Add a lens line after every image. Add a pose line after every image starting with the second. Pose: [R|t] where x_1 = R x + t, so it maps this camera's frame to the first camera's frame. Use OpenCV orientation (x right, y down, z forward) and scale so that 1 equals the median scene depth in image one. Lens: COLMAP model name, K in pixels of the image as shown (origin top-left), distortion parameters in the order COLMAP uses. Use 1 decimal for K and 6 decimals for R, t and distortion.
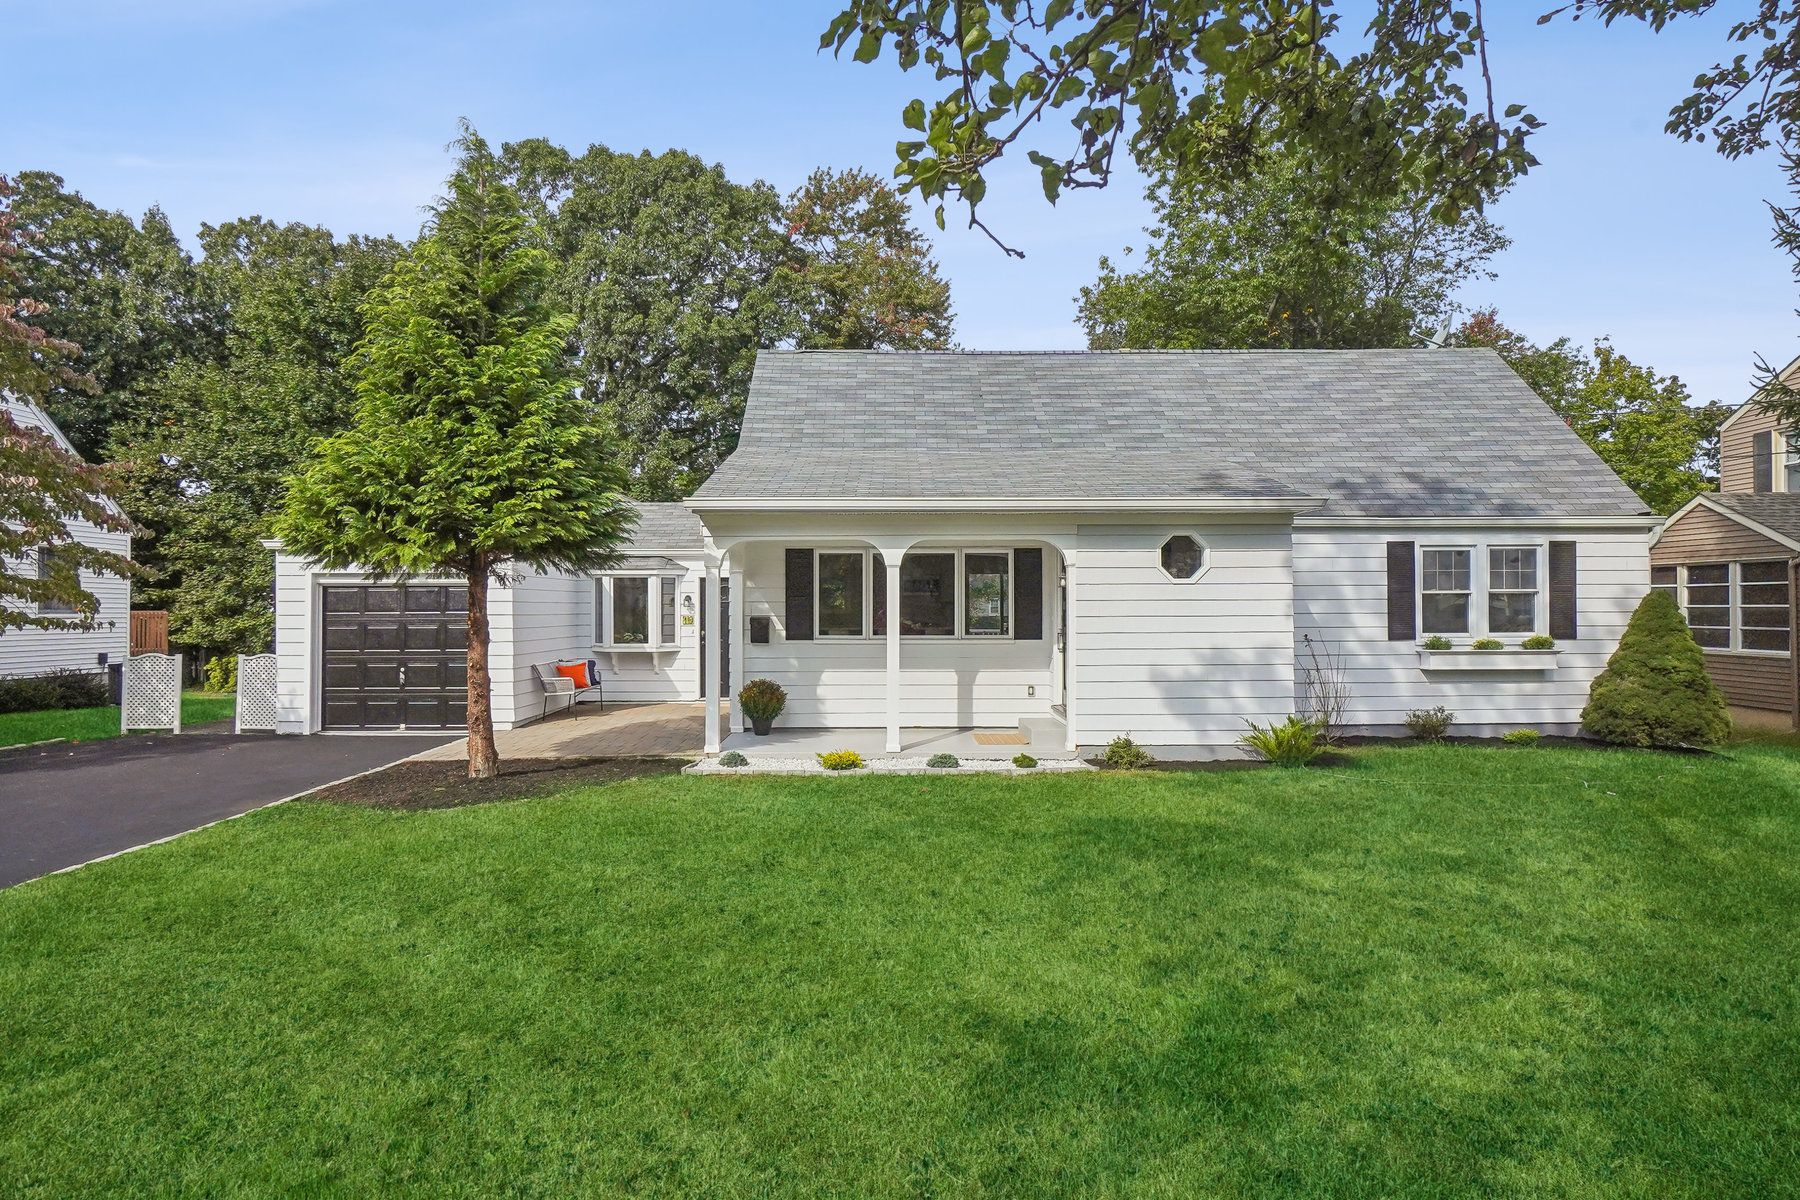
lens RADIAL K [[931.6, 0, 910.5], [0, 931.6, 601.2], [0, 0, 1]] dist [-0.017815, 0.003200]
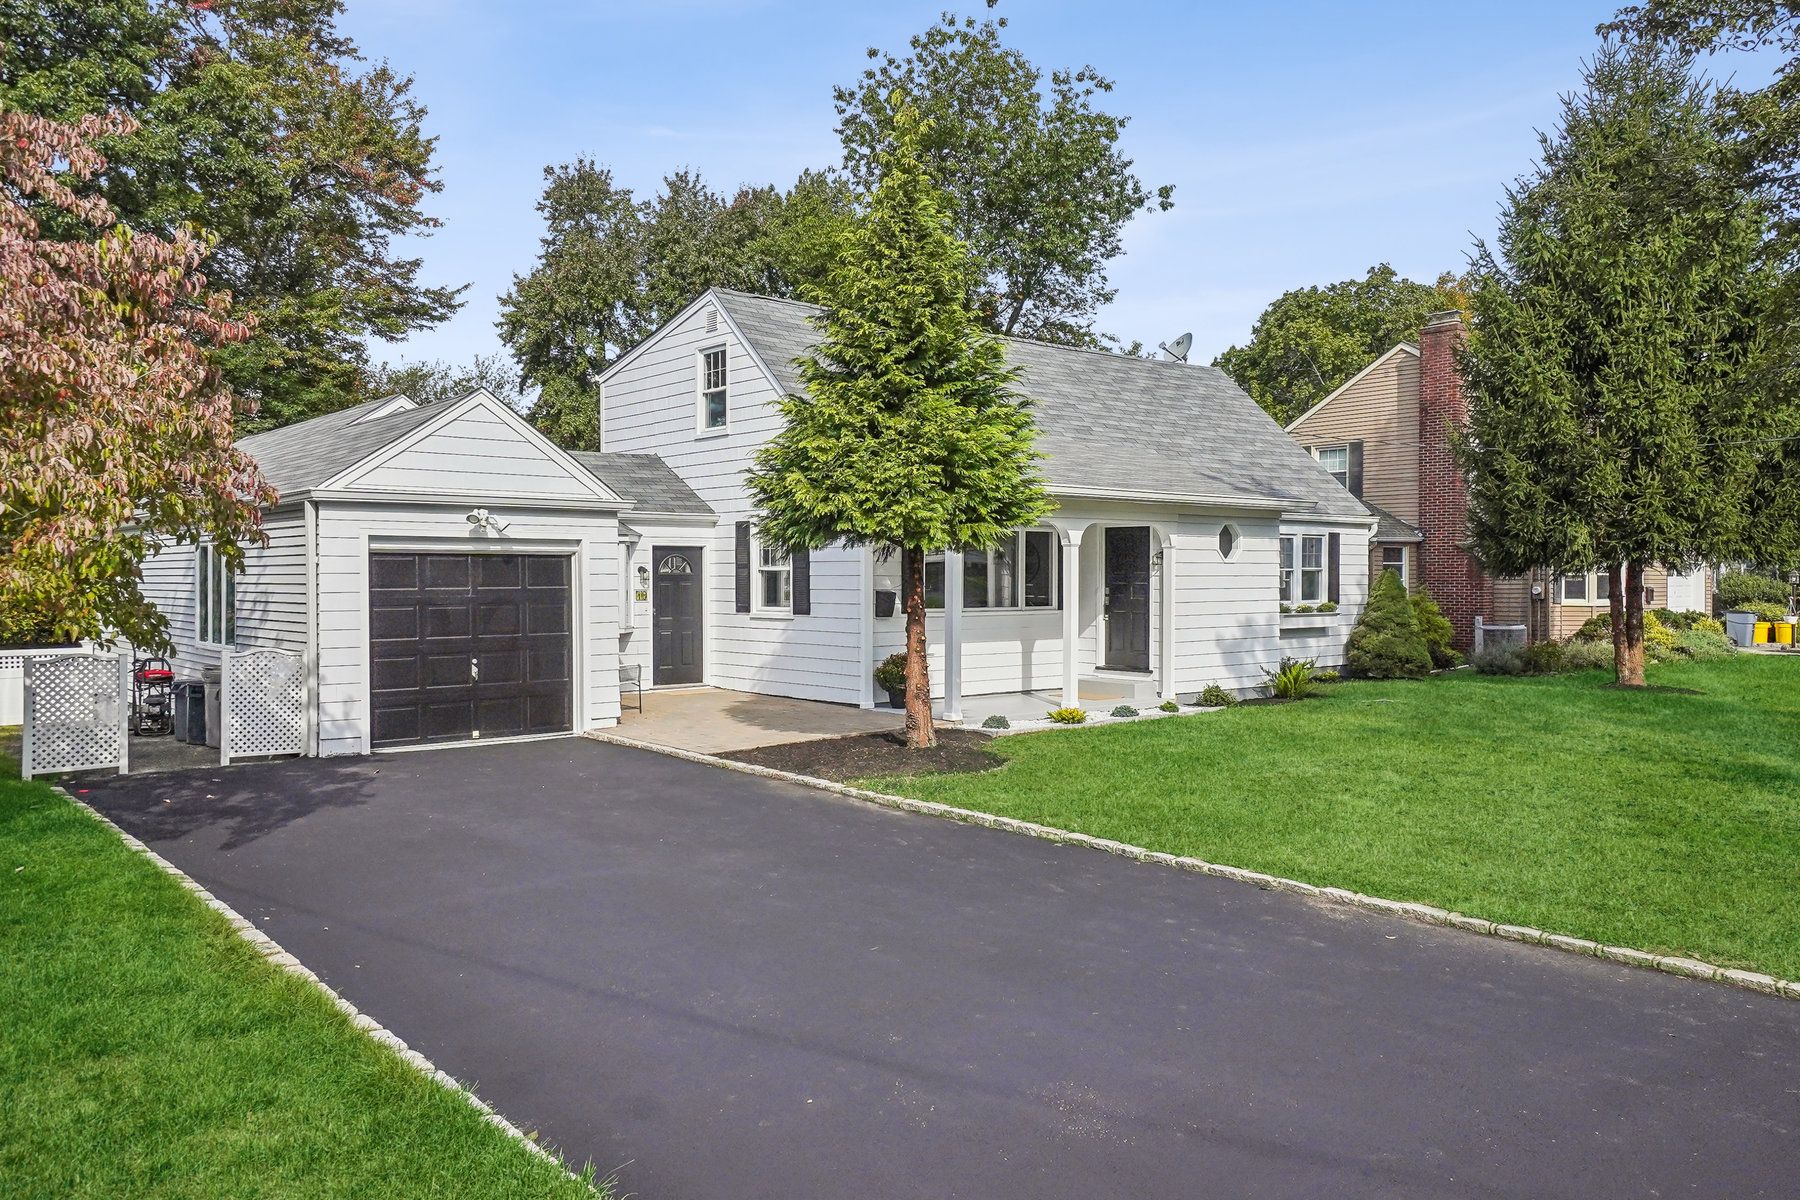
lens RADIAL K [[1256.1, 0, 892.8], [0, 1256.1, 595.8], [0, 0, 1]] dist [0.045327, 0.000187]
pose [[0.778091, -0.007358, 0.628109, -0.977302], [-0.005422, 0.999815, 0.018429, -0.002478], [-0.628129, -0.017745, 0.777907, -0.045026]]
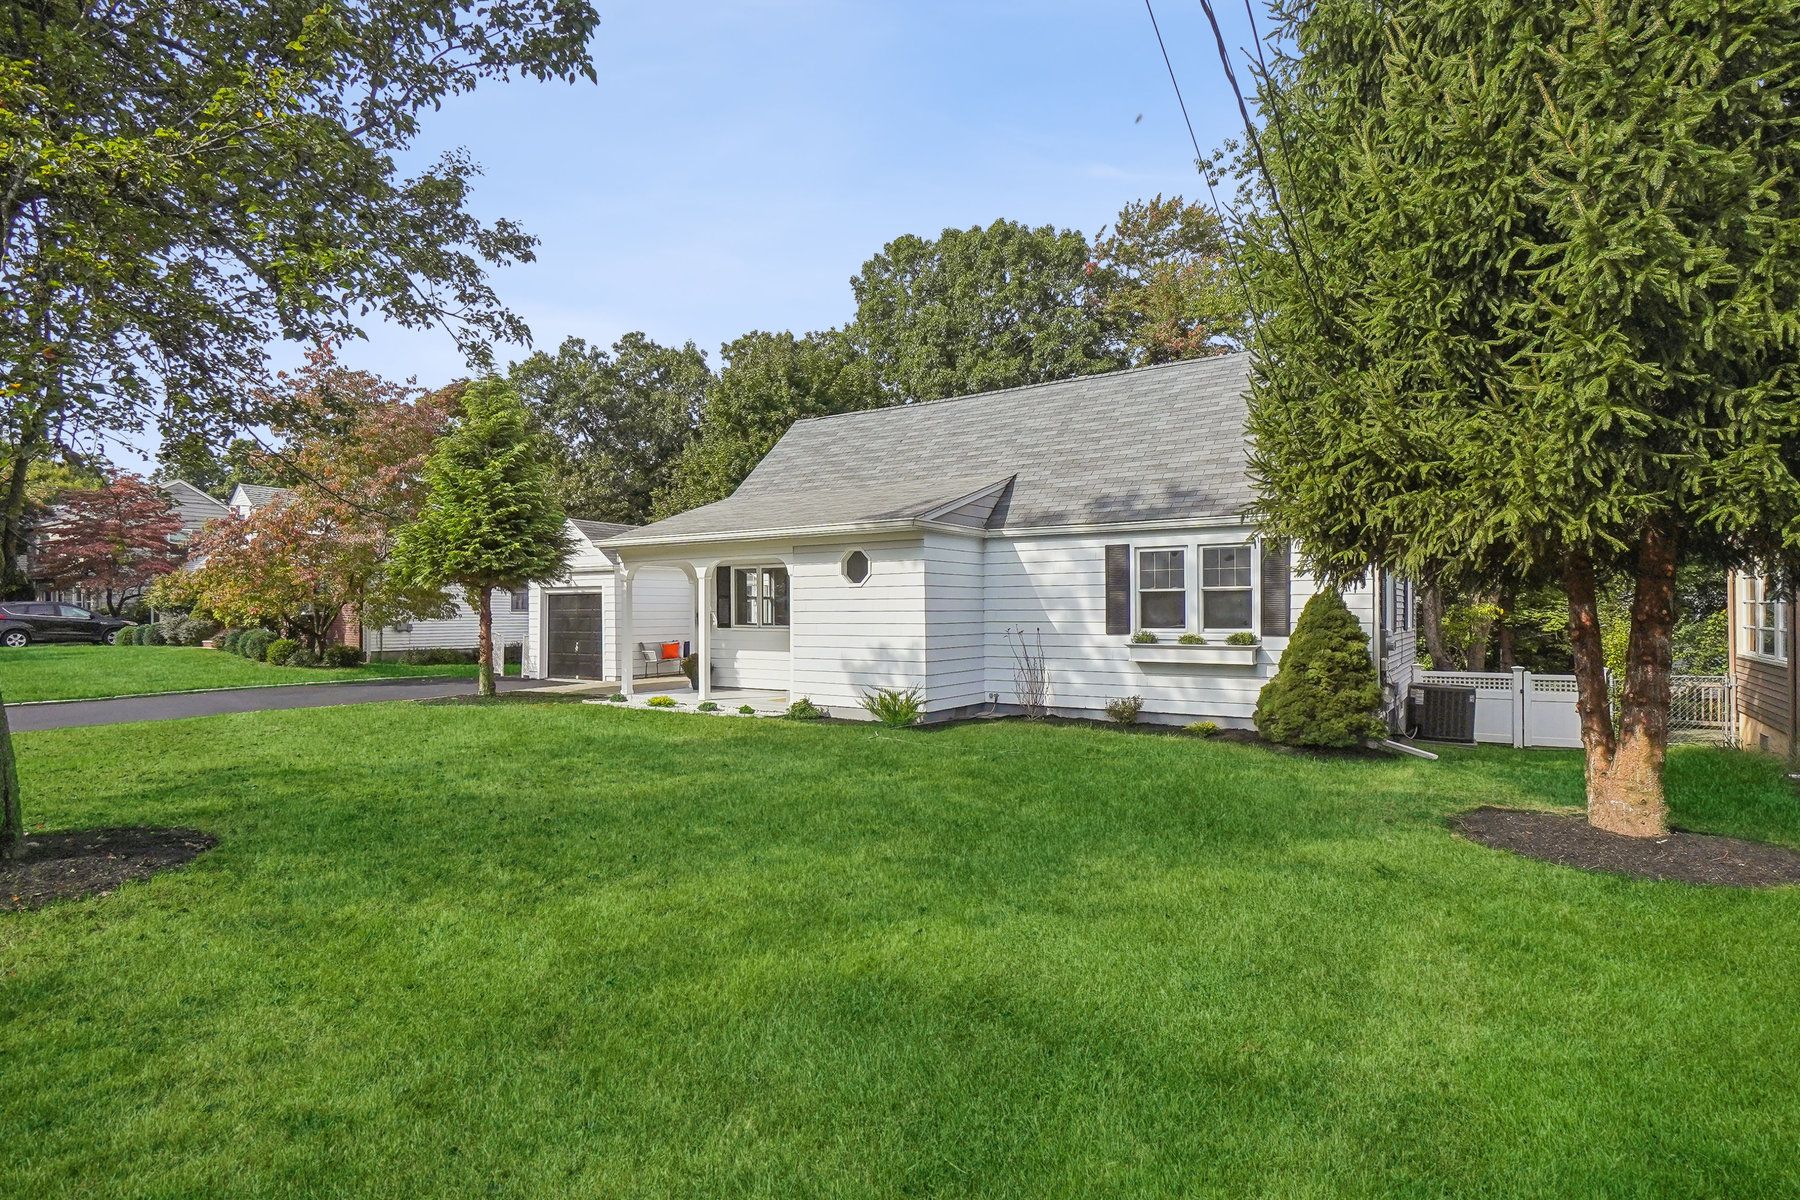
lens RADIAL K [[875.6, 0, 892.9], [0, 875.6, 602.0], [0, 0, 1]] dist [-0.035385, -0.000144]
pose [[0.828242, -0.004203, -0.560355, 0.888277], [0.007275, 0.999968, 0.003254, -0.001639], [0.560323, -0.006772, 0.828246, -0.010771]]
